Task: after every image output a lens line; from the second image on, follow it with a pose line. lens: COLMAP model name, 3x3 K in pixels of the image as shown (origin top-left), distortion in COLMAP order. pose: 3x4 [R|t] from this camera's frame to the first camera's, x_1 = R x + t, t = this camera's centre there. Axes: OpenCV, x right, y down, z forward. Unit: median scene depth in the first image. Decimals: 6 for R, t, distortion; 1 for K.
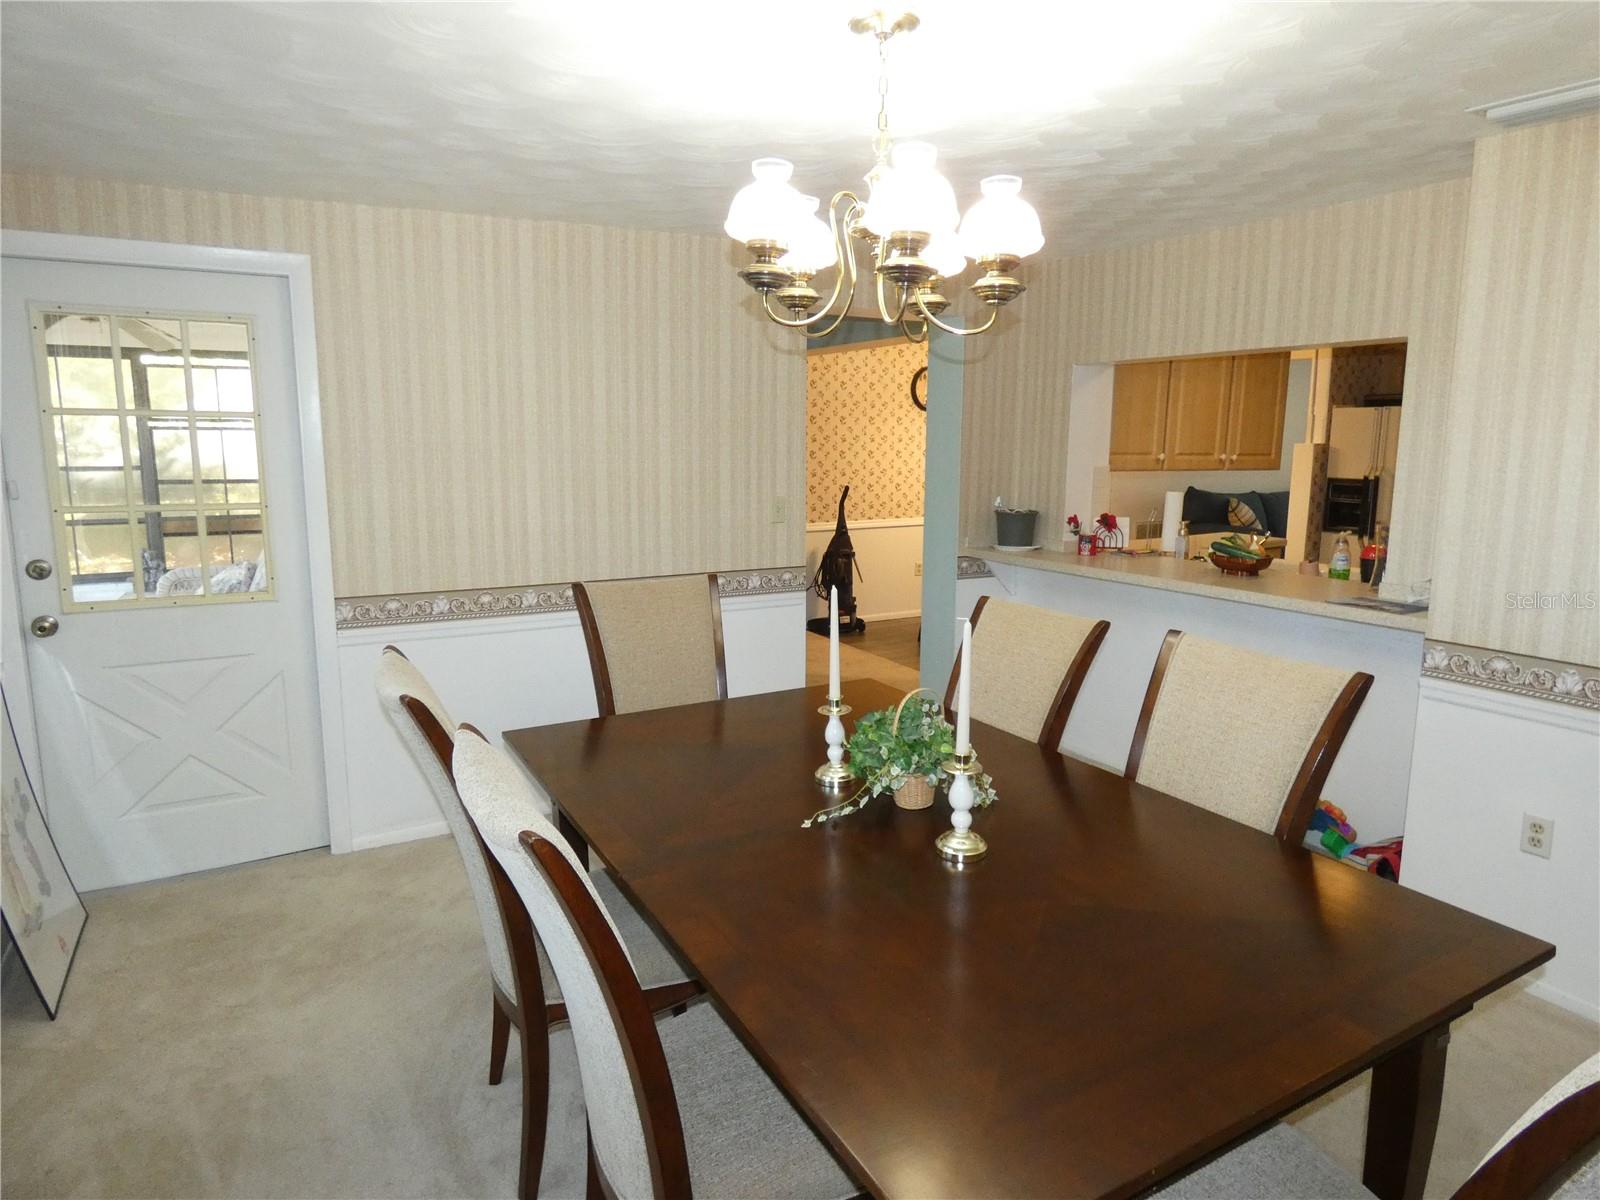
lens RADIAL K [[963.6, 0, 799.4], [0, 963.6, 597.4], [0, 0, 1]] dist [-0.003861, 0.005029]
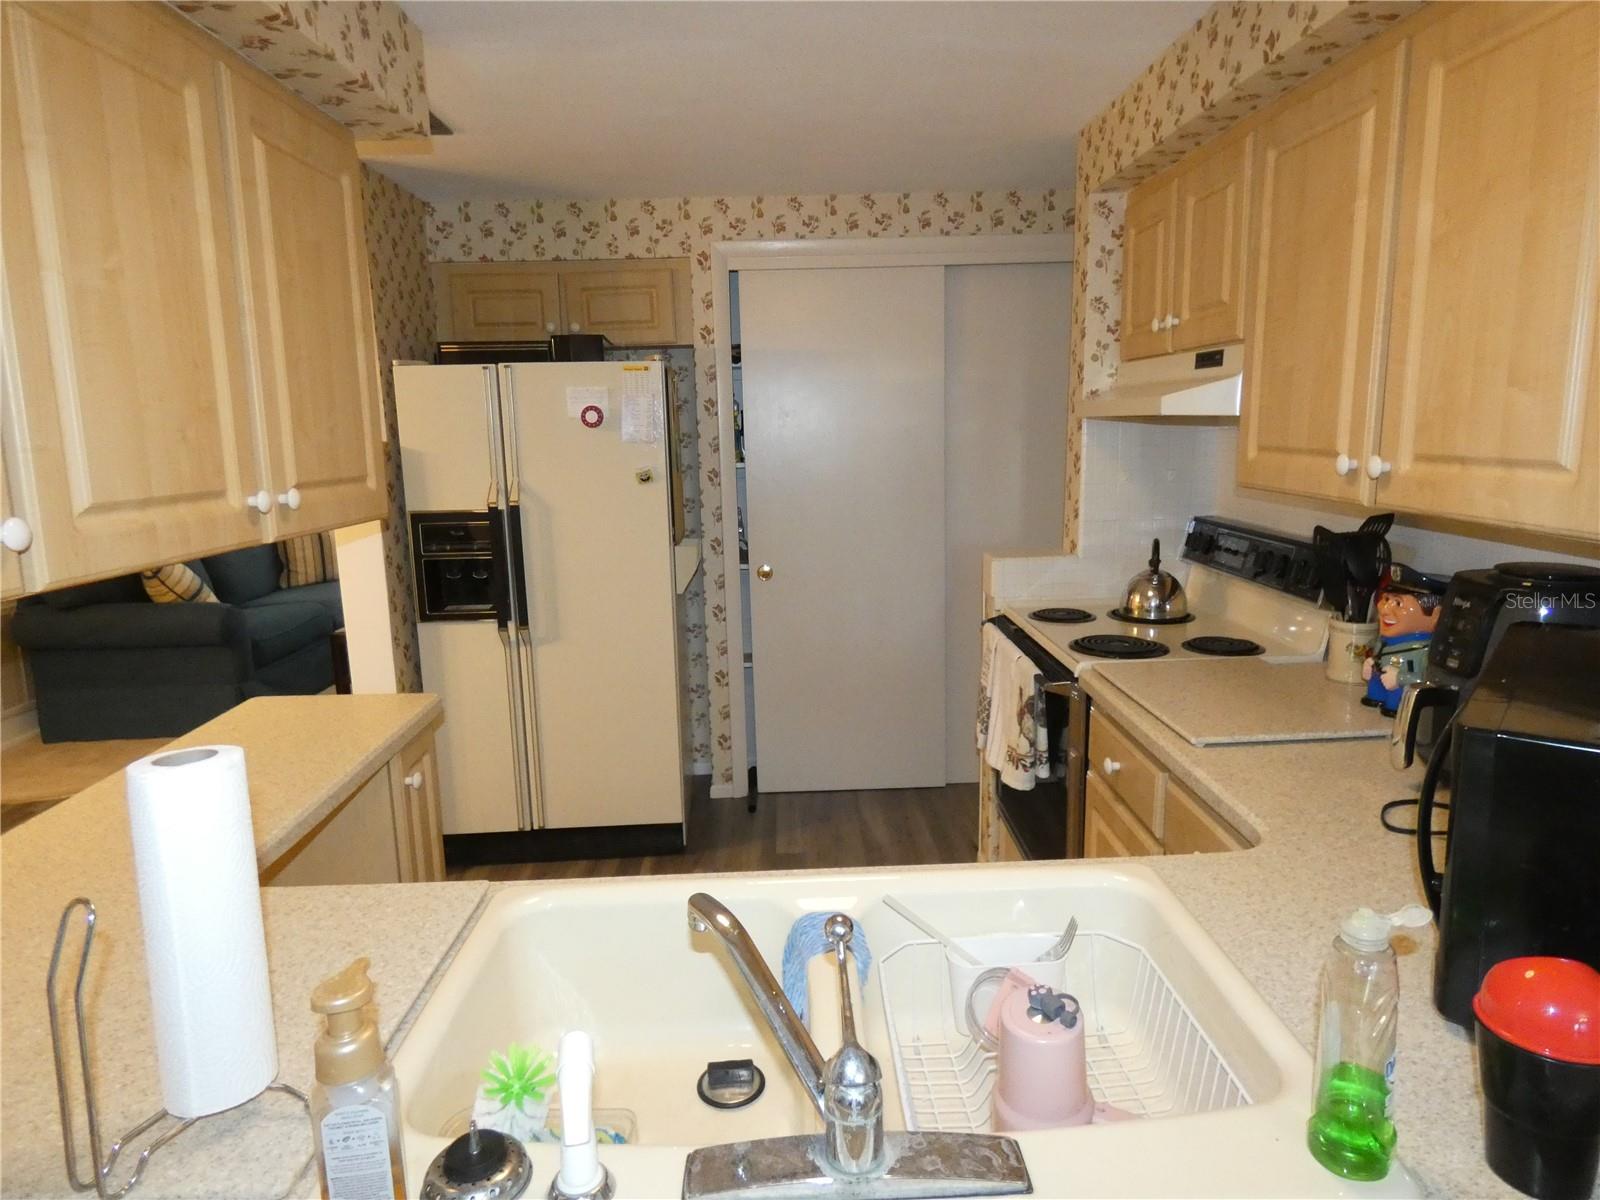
lens RADIAL K [[963.6, 0, 803.9], [0, 963.6, 599.8], [0, 0, 1]] dist [-0.003861, 0.005029]
pose [[0.469595, -0.173790, 0.865608, 0.225971], [0.169457, 0.979948, 0.104815, -0.102023], [-0.866467, 0.097462, 0.489629, 0.618591]]
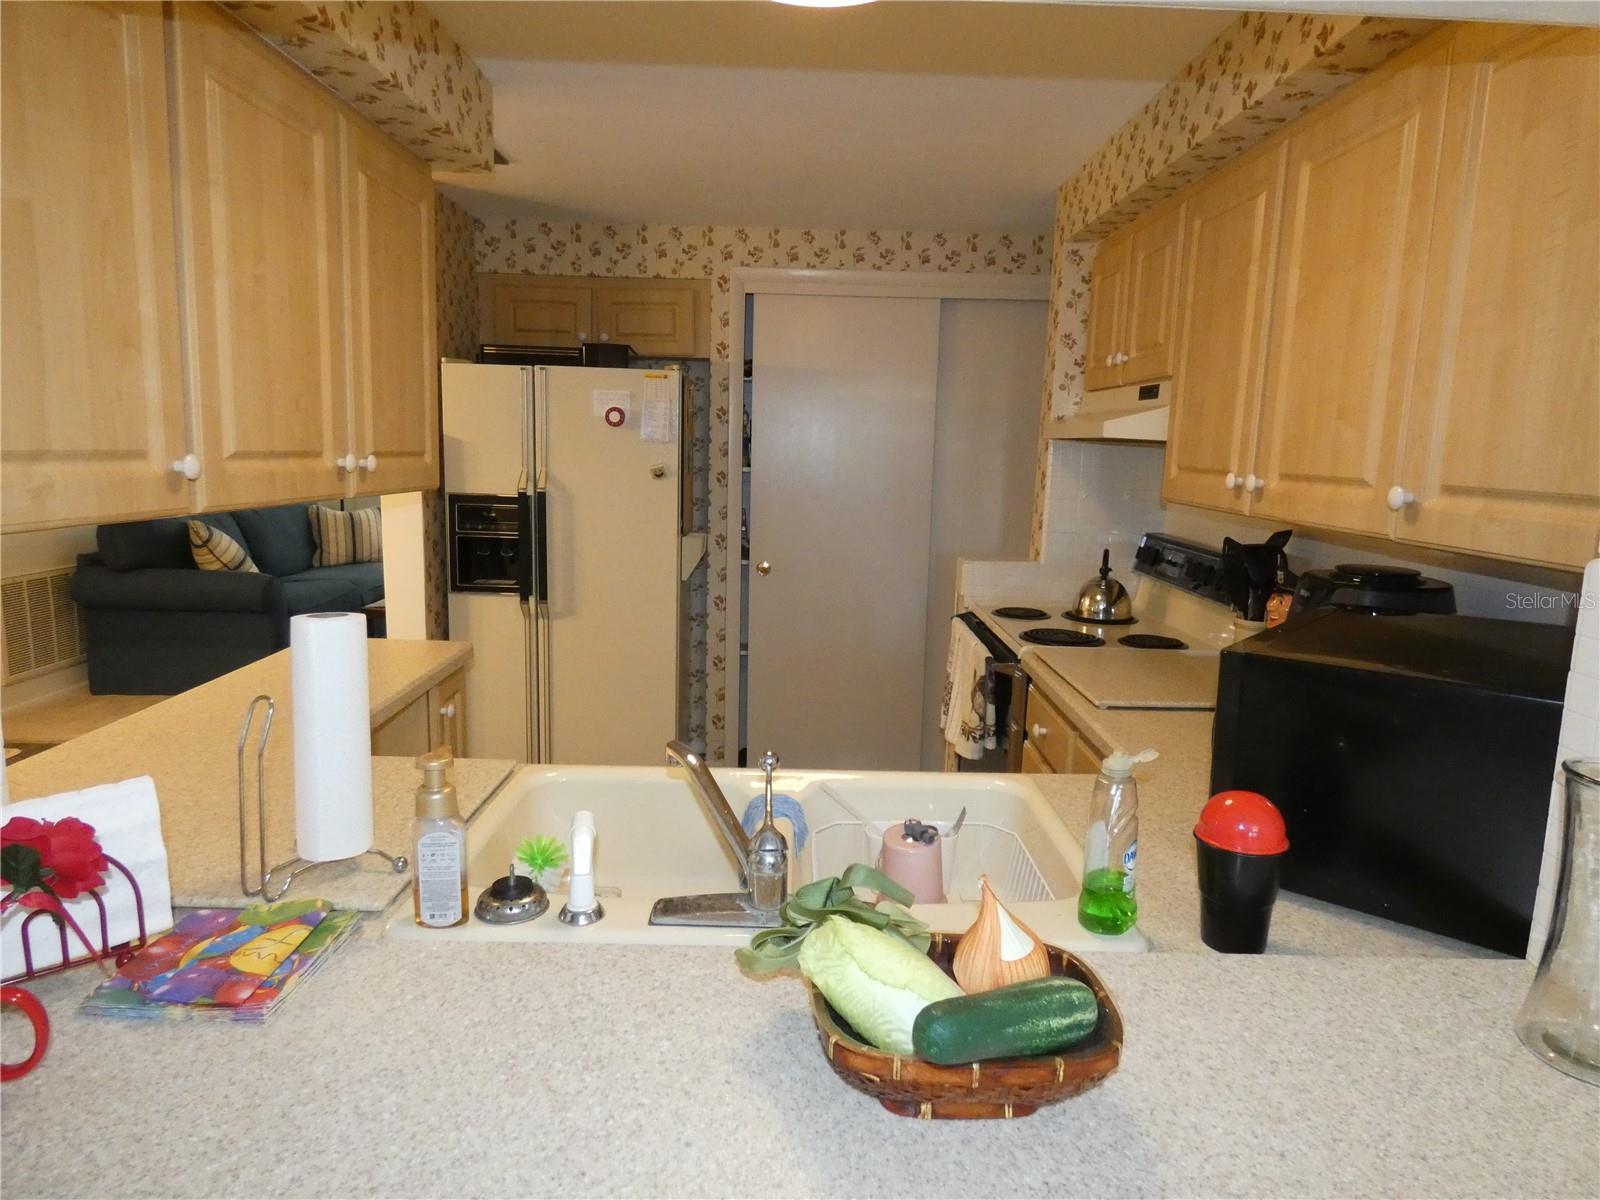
lens RADIAL K [[963.6, 0, 803.5], [0, 963.6, 603.2], [0, 0, 1]] dist [-0.003861, 0.005029]
pose [[0.487138, -0.133027, 0.863134, 0.179280], [0.117256, 0.989345, 0.086301, -0.089868], [-0.865417, 0.059167, 0.497546, 0.582215]]
